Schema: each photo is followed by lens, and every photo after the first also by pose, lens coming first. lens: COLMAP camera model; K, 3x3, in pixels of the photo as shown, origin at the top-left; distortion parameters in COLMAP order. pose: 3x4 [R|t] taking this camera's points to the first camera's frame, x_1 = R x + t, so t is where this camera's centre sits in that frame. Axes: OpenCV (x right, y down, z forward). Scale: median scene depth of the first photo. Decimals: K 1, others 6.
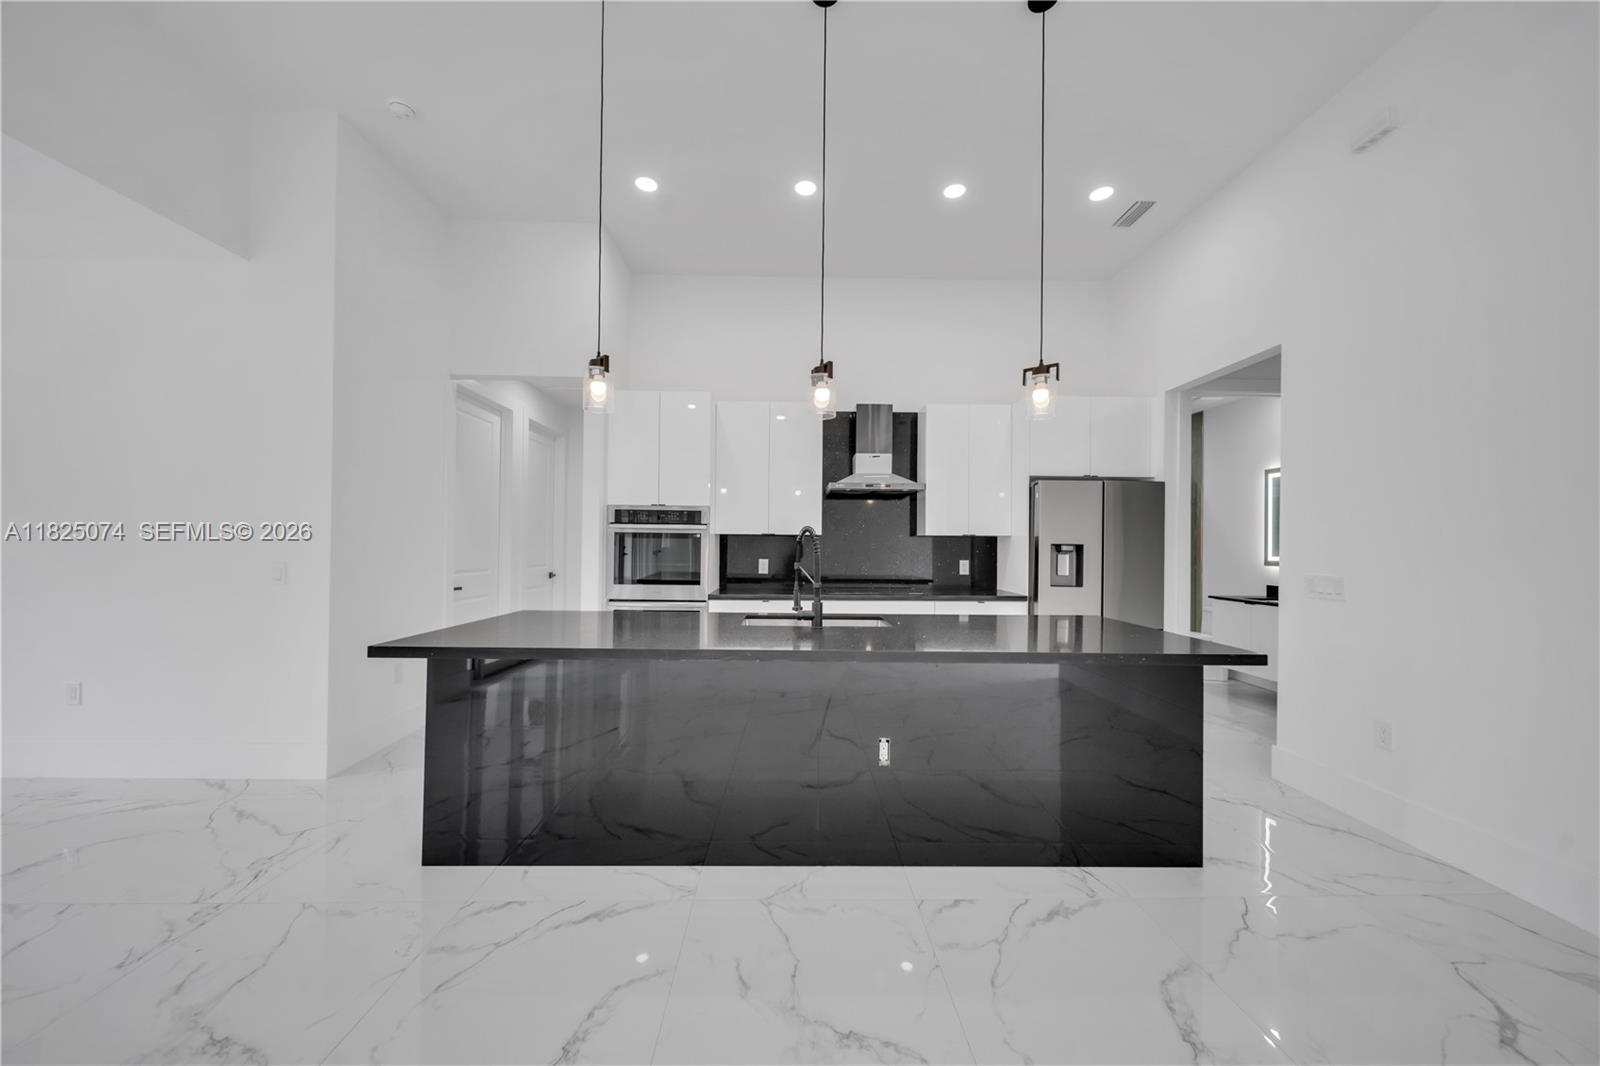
lens RADIAL K [[551.5, 0, 800.7], [0, 551.5, 542.6], [0, 0, 1]] dist [-0.001607, -0.000657]
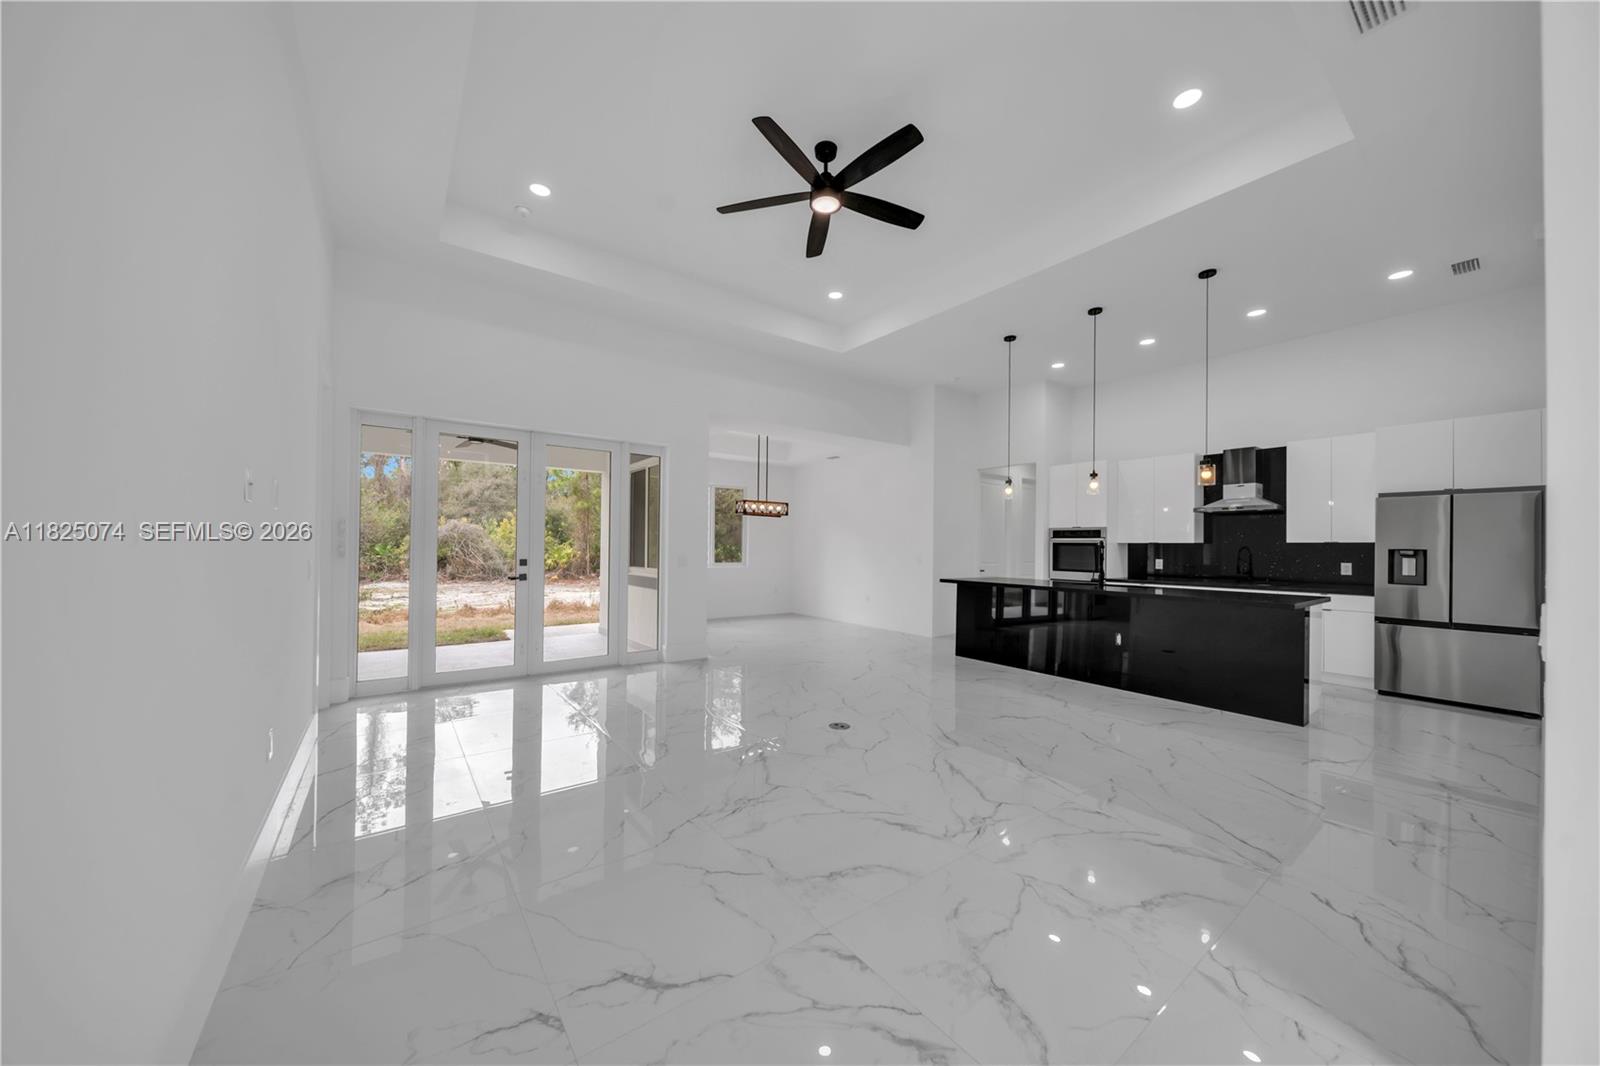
lens RADIAL K [[551.5, 0, 803.6], [0, 551.5, 540.1], [0, 0, 1]] dist [-0.001607, -0.000657]
pose [[0.581450, -0.013691, -0.813467, 0.678805], [0.001160, 0.999871, -0.015999, 0.000588], [0.813581, 0.008359, 0.581391, -0.756009]]
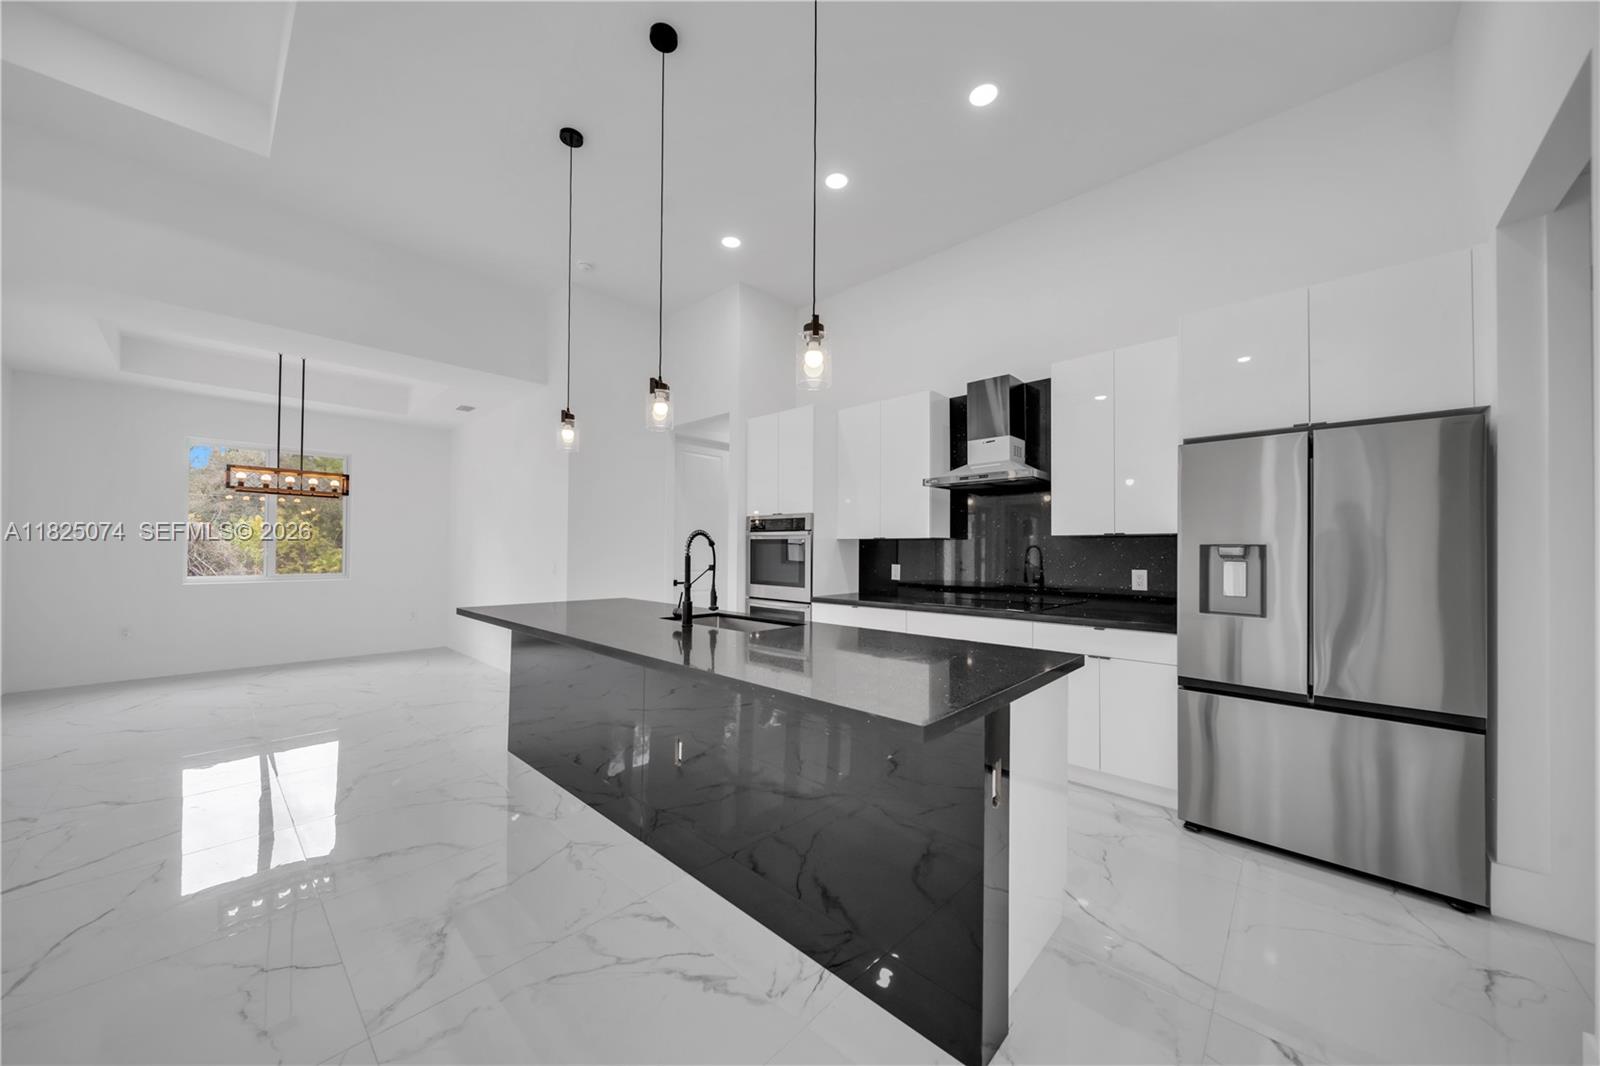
lens RADIAL K [[551.5, 0, 800.0], [0, 551.5, 542.0], [0, 0, 1]] dist [-0.001607, -0.000657]
pose [[0.718867, -0.016733, -0.694946, 0.550326], [0.005656, 0.999818, -0.018222, 0.008416], [0.695125, 0.009169, 0.718831, 0.230296]]
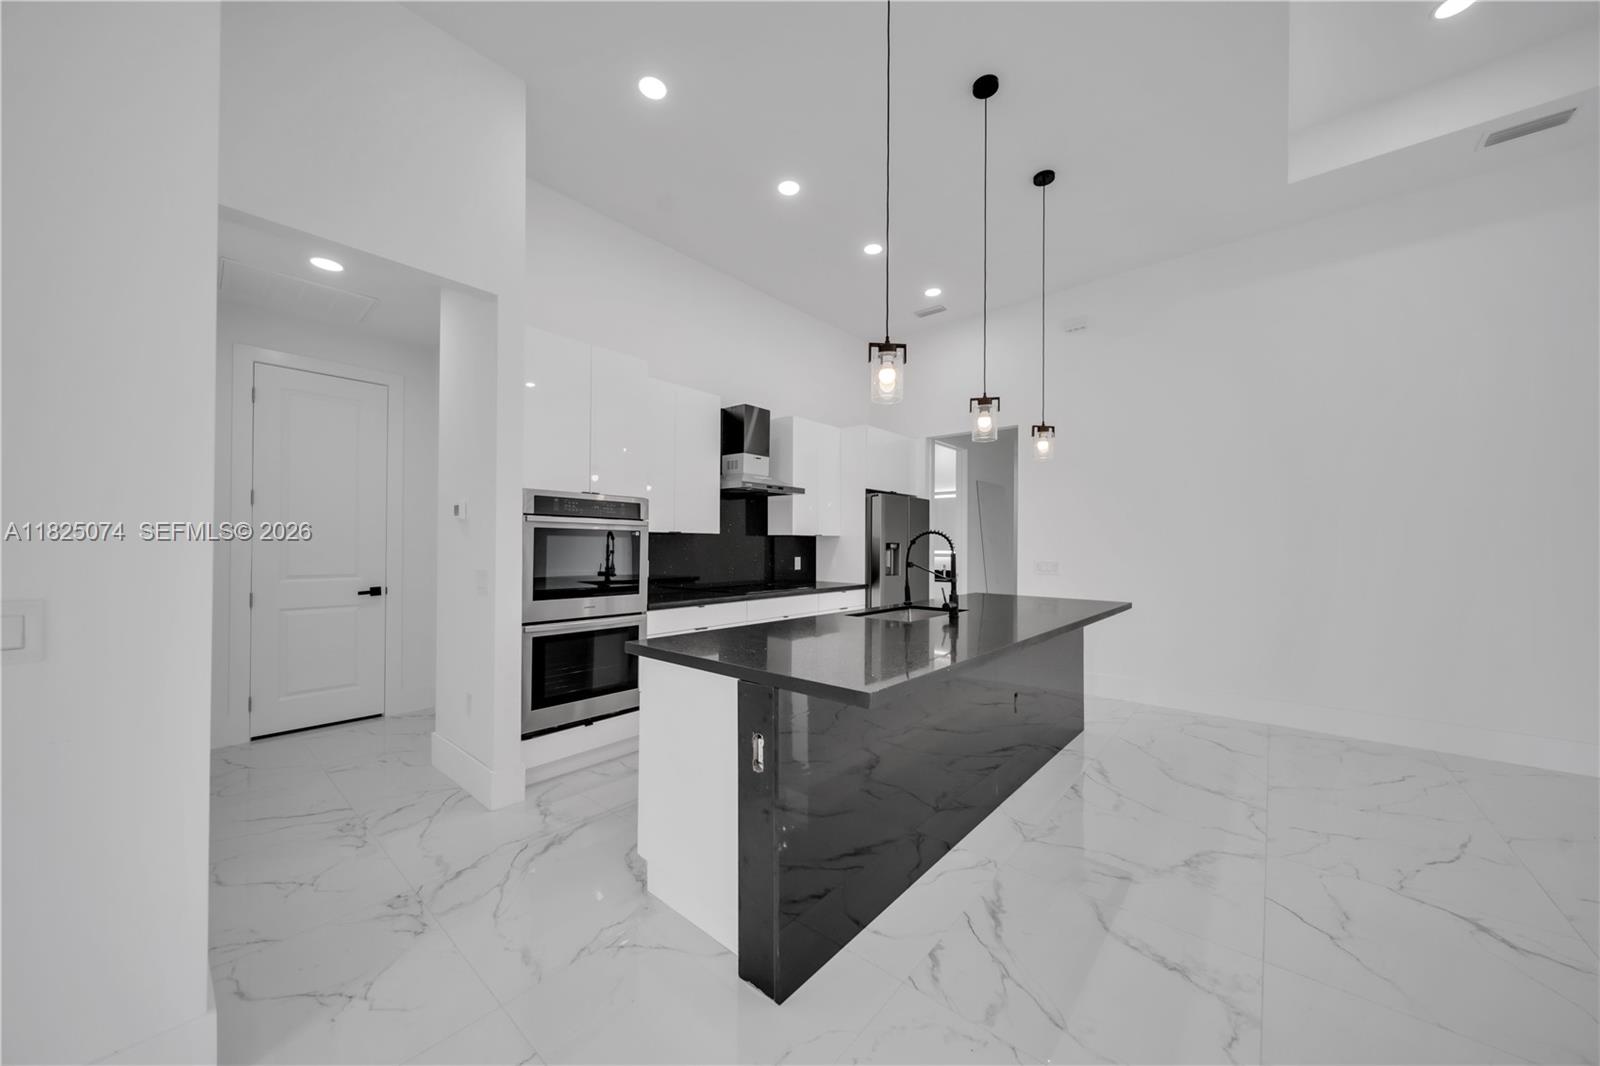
lens RADIAL K [[551.5, 0, 802.1], [0, 551.5, 534.9], [0, 0, 1]] dist [-0.001607, -0.000657]
pose [[0.671681, 0.008867, 0.740787, -0.629948], [-0.002446, 0.999949, -0.009752, -0.003273], [-0.740836, 0.004738, 0.671669, 0.265942]]
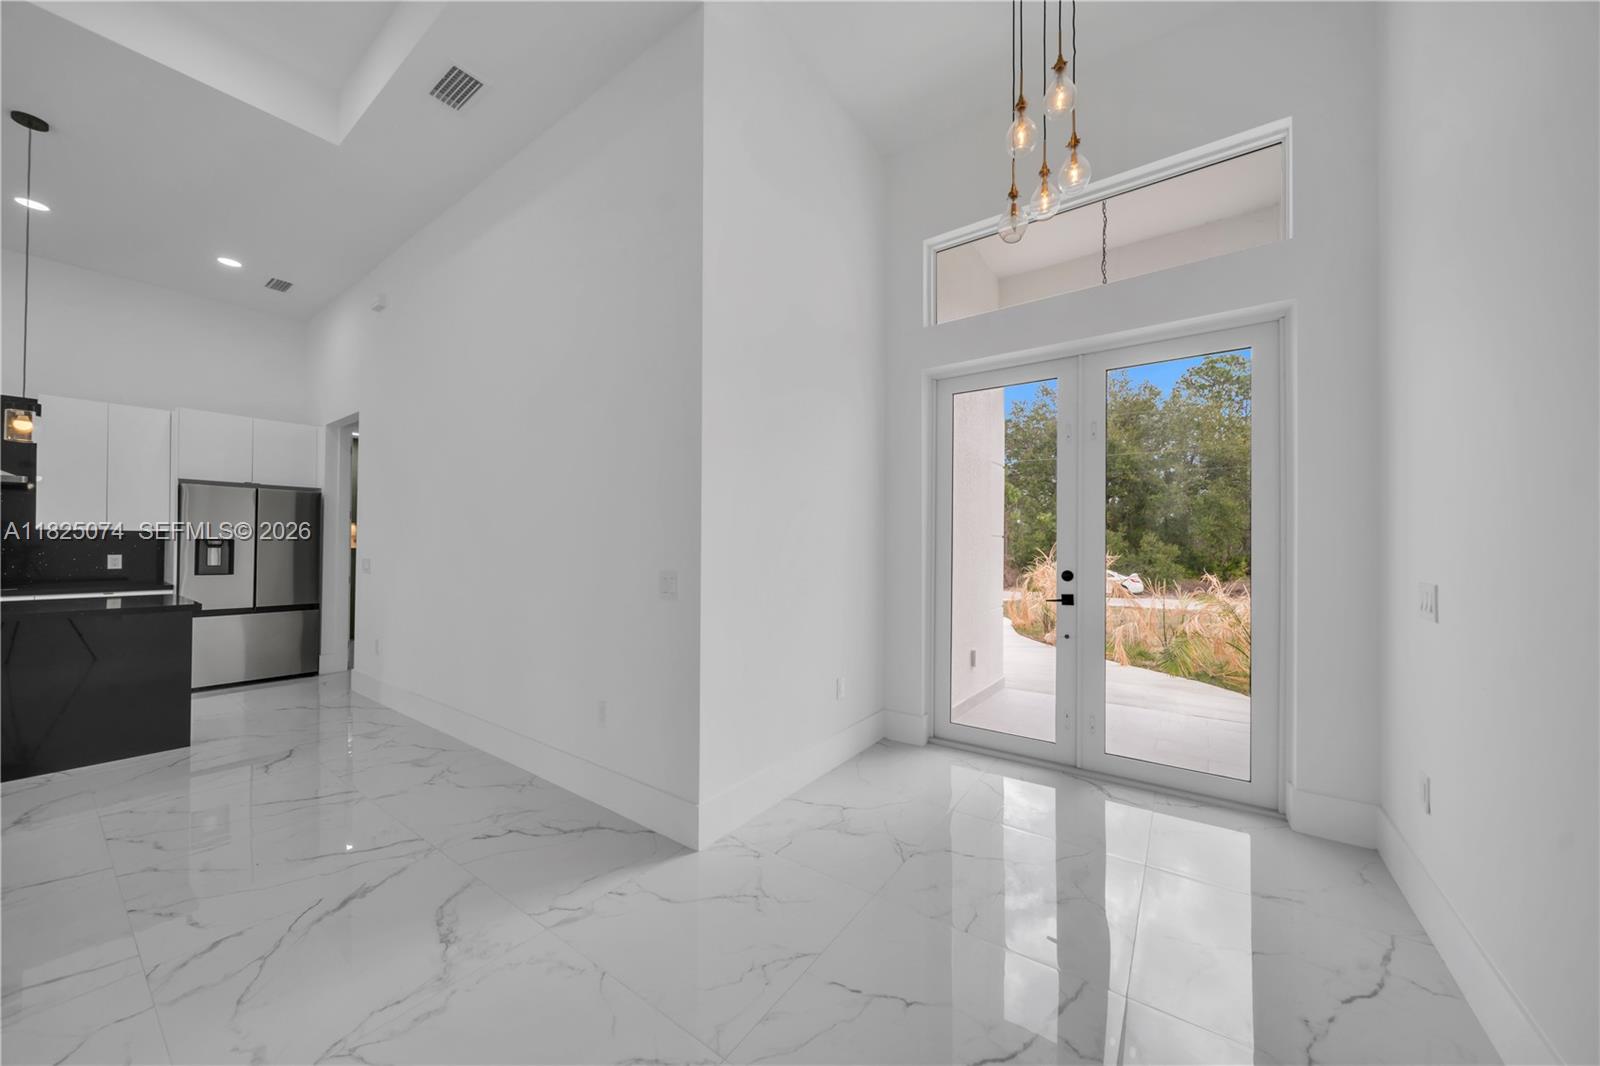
lens RADIAL K [[551.5, 0, 801.5], [0, 551.5, 538.2], [0, 0, 1]] dist [-0.001607, -0.000657]
pose [[0.596063, 0.006871, 0.802908, 0.278278], [-0.005941, 0.999974, -0.004147, -0.001504], [-0.802915, -0.002298, 0.596088, -0.708101]]
